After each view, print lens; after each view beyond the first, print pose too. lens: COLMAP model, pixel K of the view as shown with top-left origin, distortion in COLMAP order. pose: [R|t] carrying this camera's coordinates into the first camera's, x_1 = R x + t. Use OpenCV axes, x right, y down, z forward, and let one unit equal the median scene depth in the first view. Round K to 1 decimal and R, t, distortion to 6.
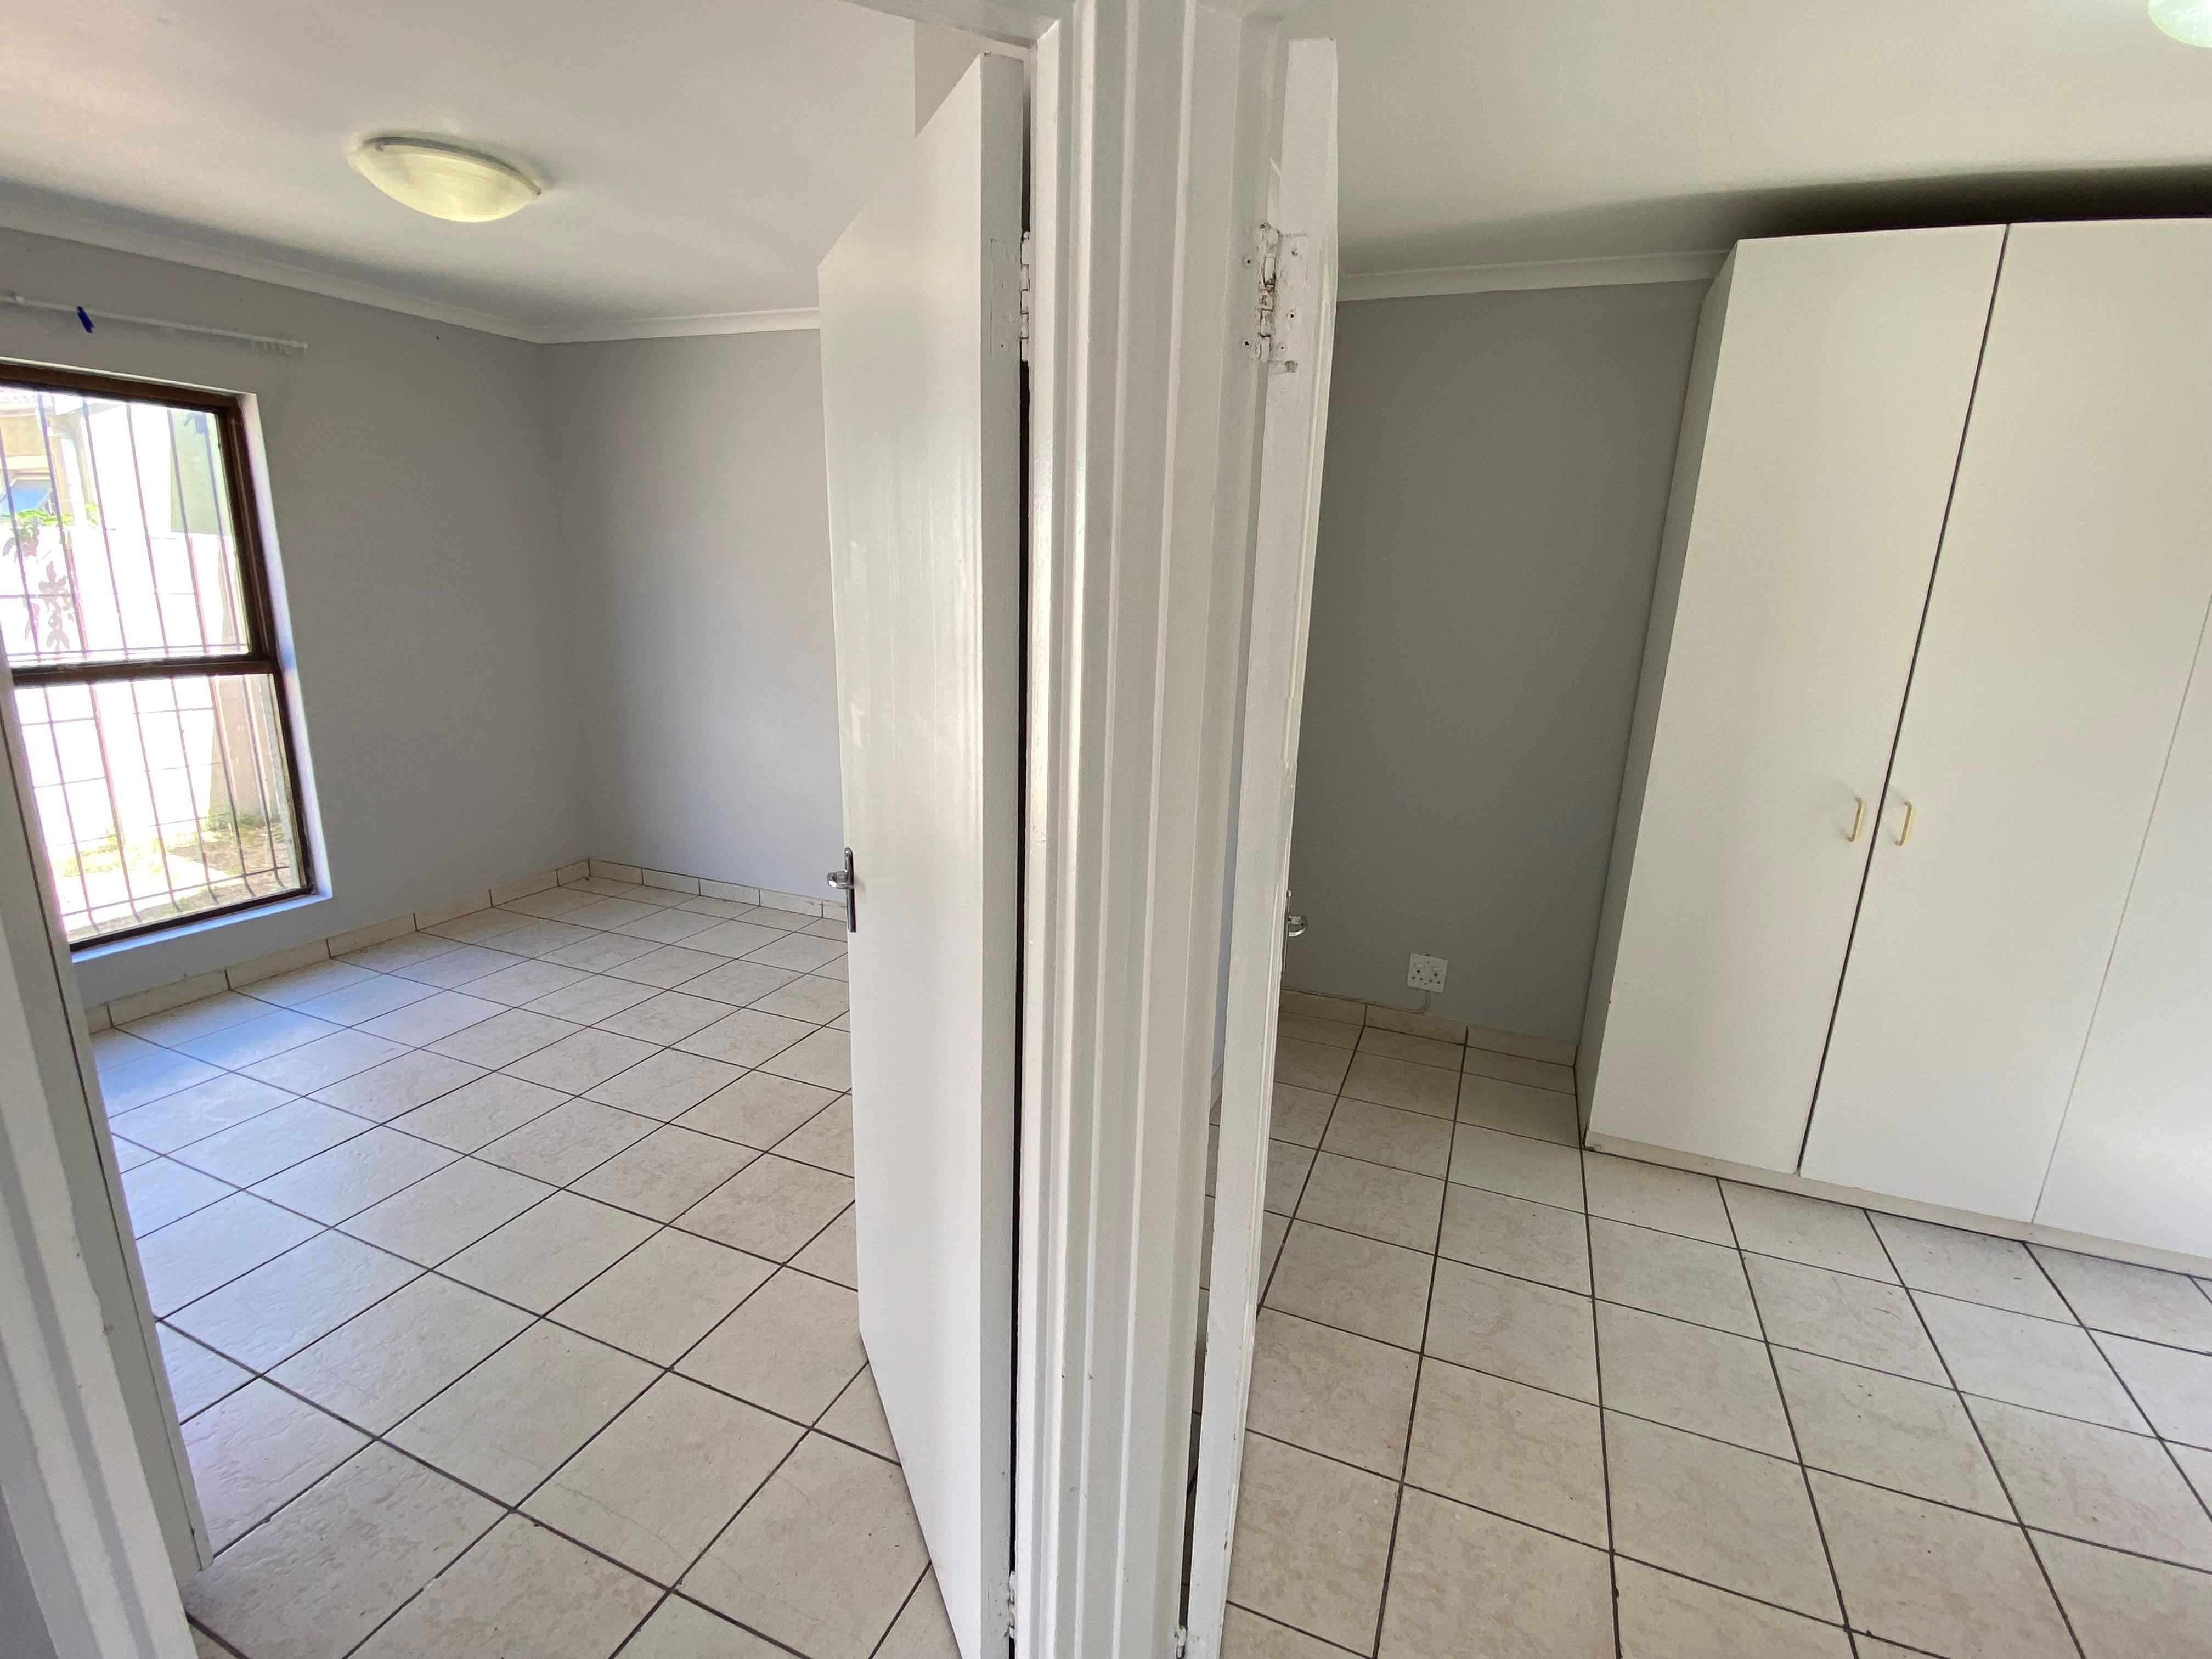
lens RADIAL K [[1017.8, 0, 1121.0], [0, 1017.8, 814.6], [0, 0, 1]] dist [0.017508, -0.030237]
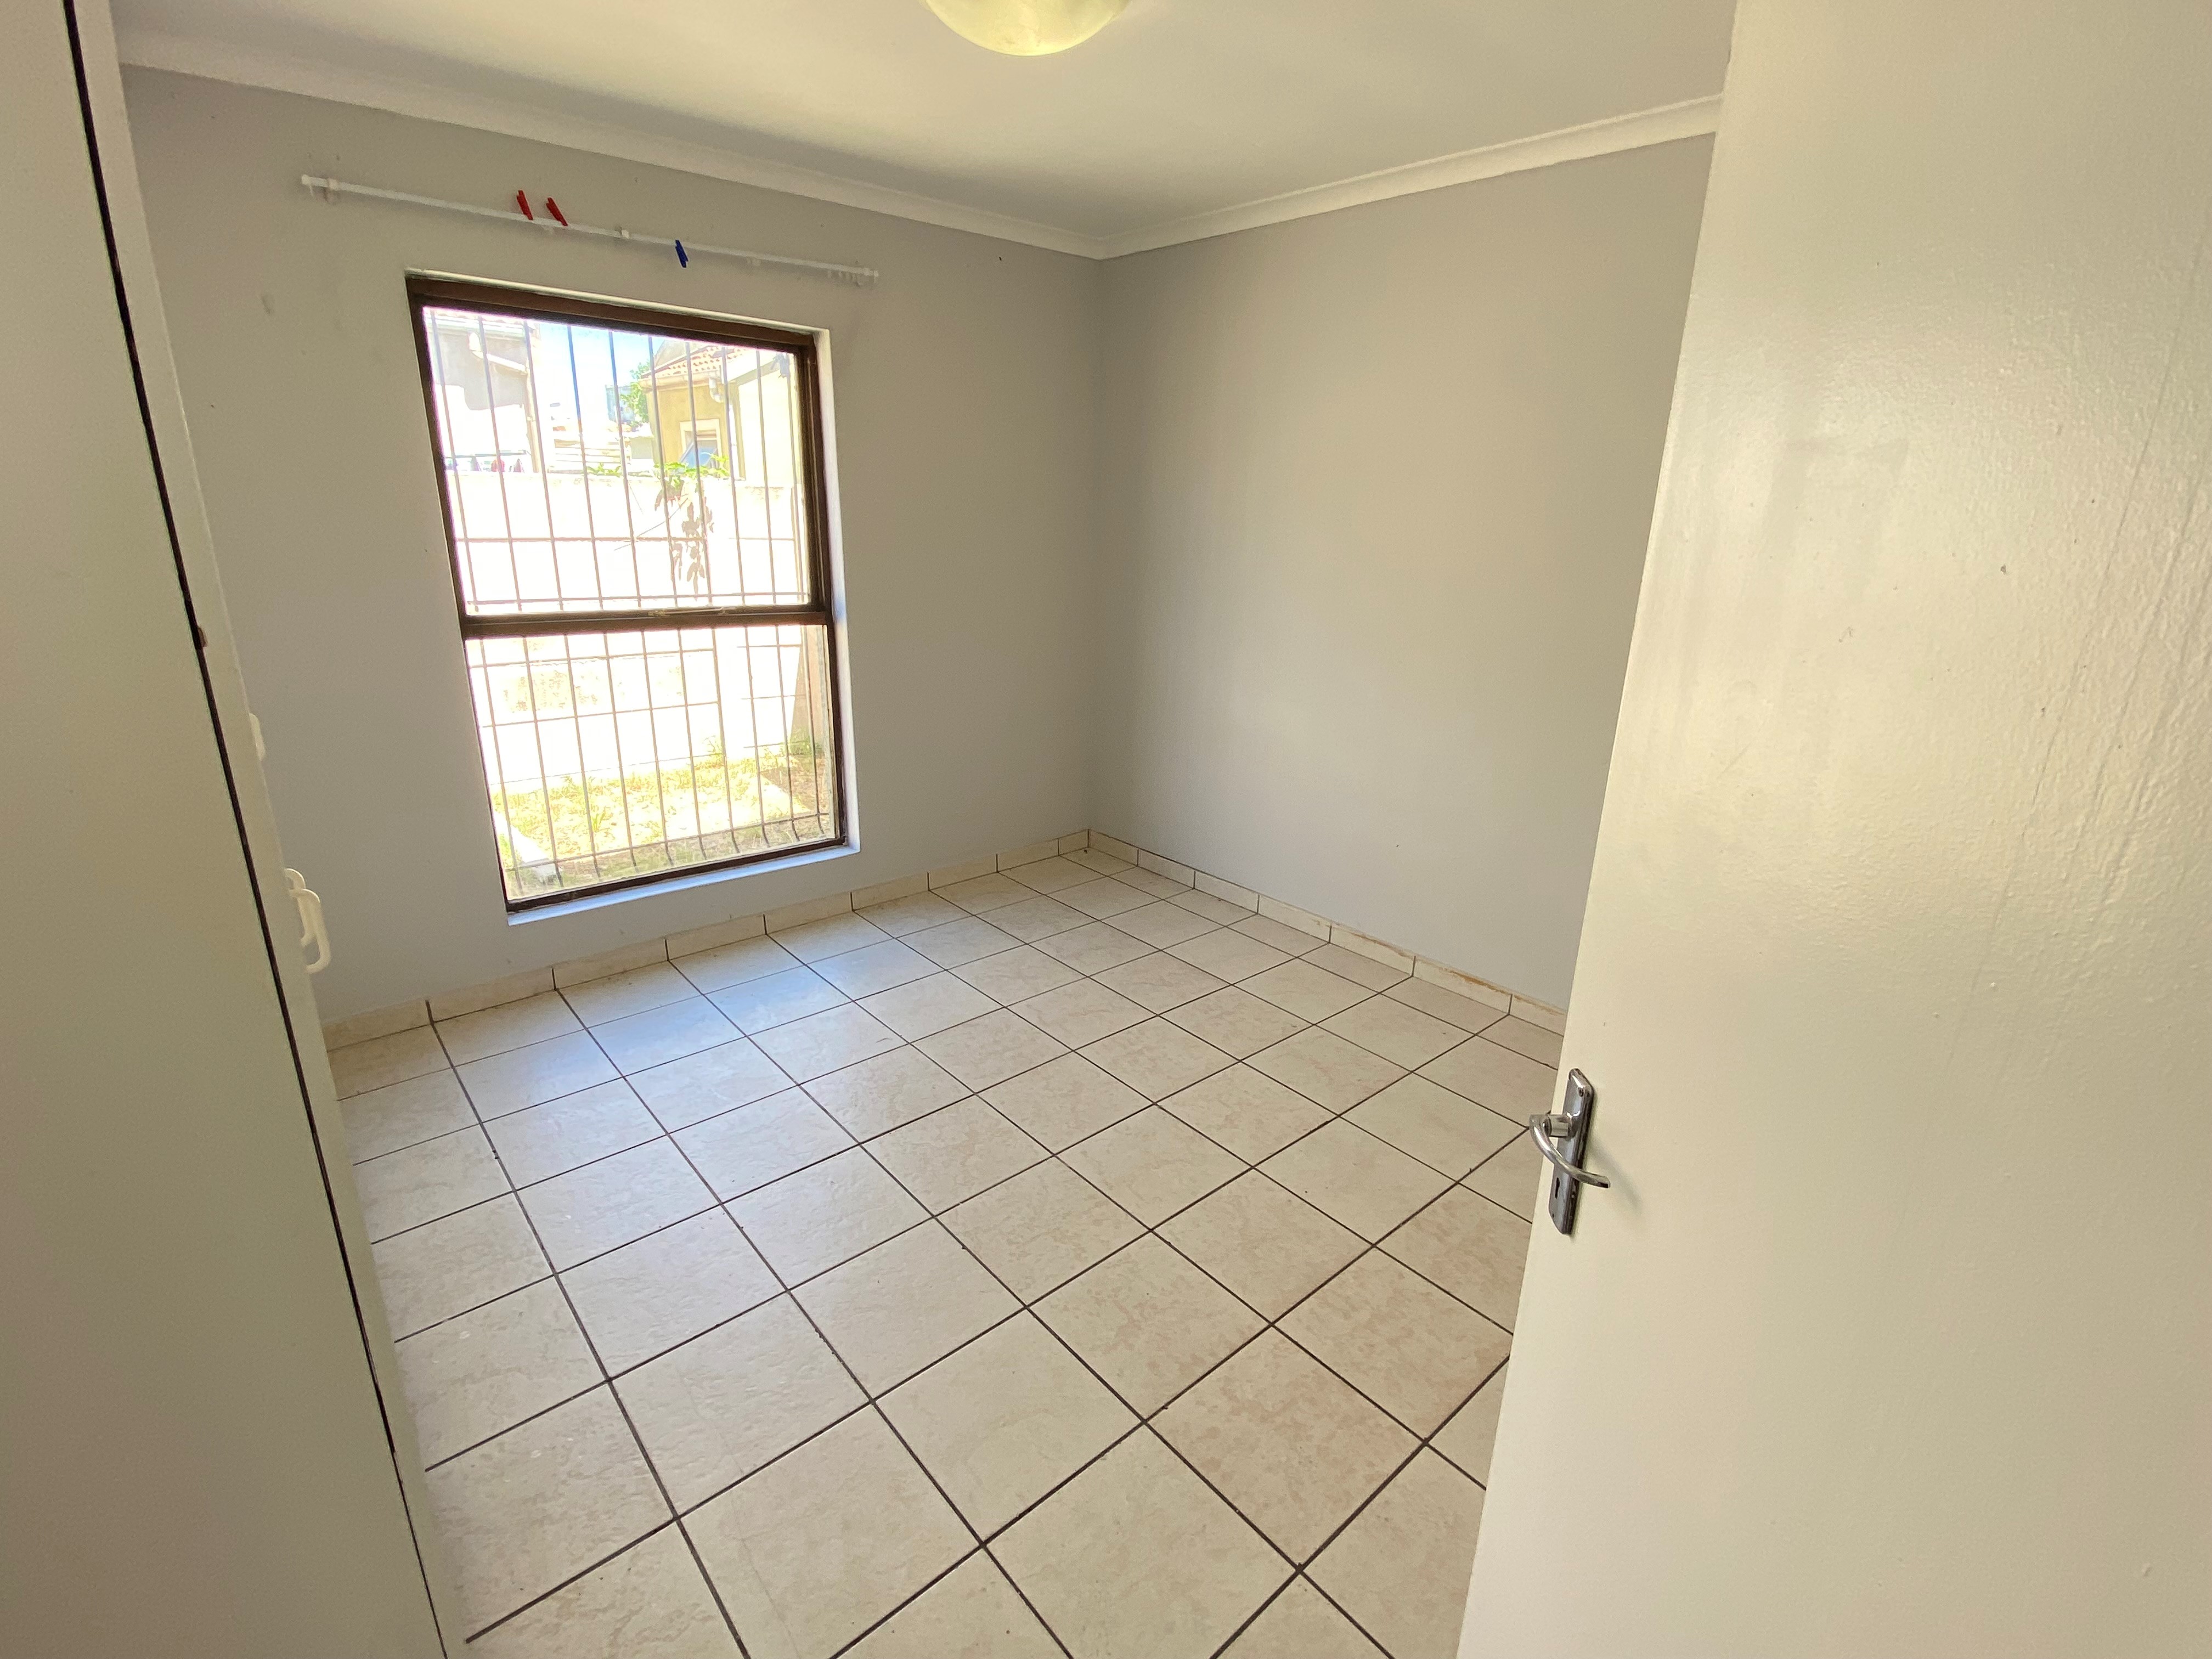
lens RADIAL K [[1019.5, 0, 1106.0], [0, 1019.5, 829.5], [0, 0, 1]] dist [0.000329, -0.000064]
pose [[0.890624, 0.128553, -0.436191, -0.135464], [-0.104156, 0.991378, 0.079507, -0.049621], [0.442651, -0.025378, 0.896335, 0.226630]]
